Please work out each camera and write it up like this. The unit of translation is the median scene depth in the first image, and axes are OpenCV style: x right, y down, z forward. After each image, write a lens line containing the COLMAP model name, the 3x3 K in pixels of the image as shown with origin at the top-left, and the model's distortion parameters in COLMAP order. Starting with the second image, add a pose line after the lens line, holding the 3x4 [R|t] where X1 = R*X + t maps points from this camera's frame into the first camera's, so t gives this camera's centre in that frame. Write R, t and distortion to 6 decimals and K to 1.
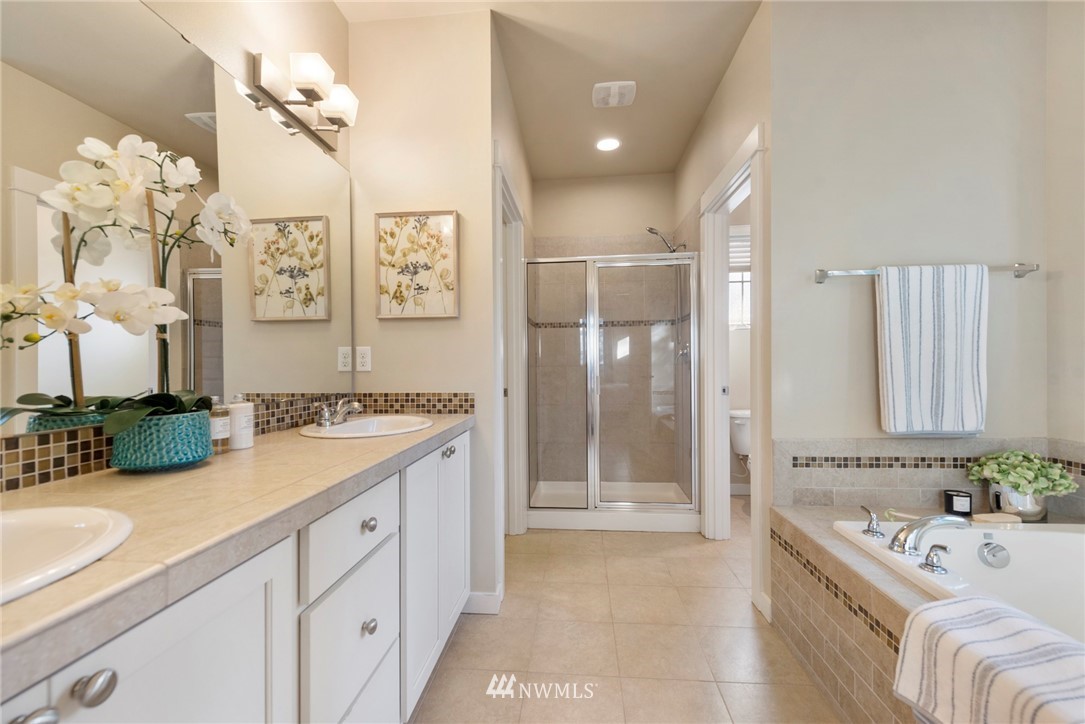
lens RADIAL K [[435.7, 0, 542.5], [0, 435.7, 364.4], [0, 0, 1]] dist [0.001600, 0.000091]
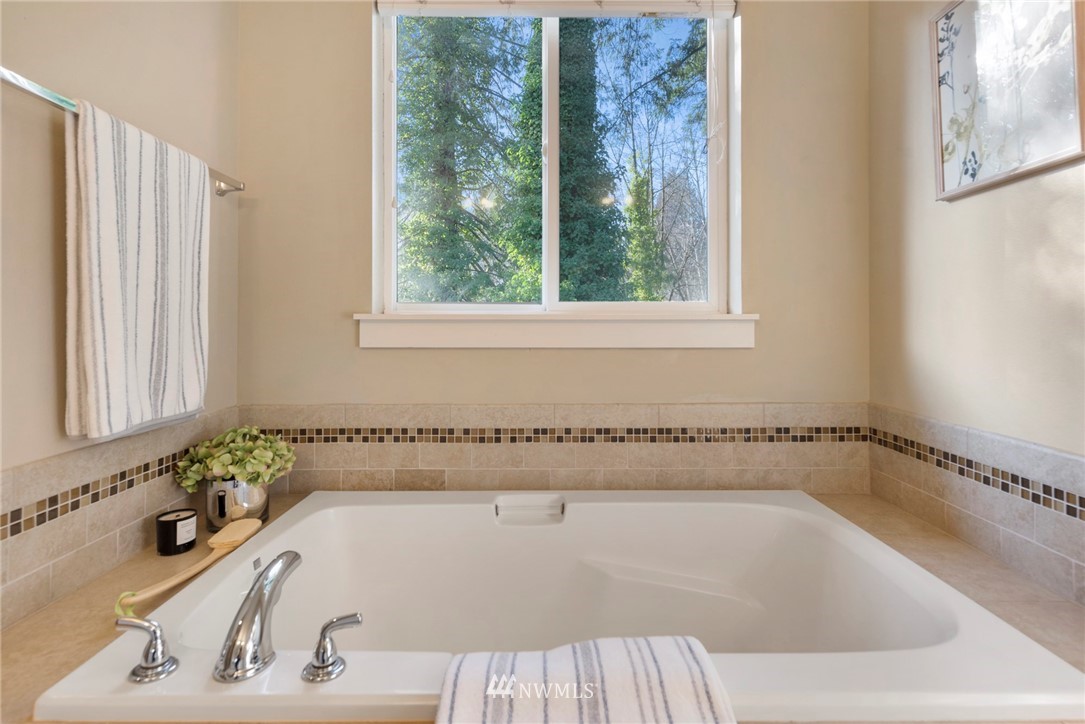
lens RADIAL K [[527.1, 0, 544.6], [0, 527.1, 320.1], [0, 0, 1]] dist [-0.000465, -0.000355]
pose [[-0.097768, 0.023695, 0.994927, 0.149540], [0.005072, 0.999715, -0.023311, 0.038928], [-0.995196, 0.002767, -0.097860, 0.553452]]
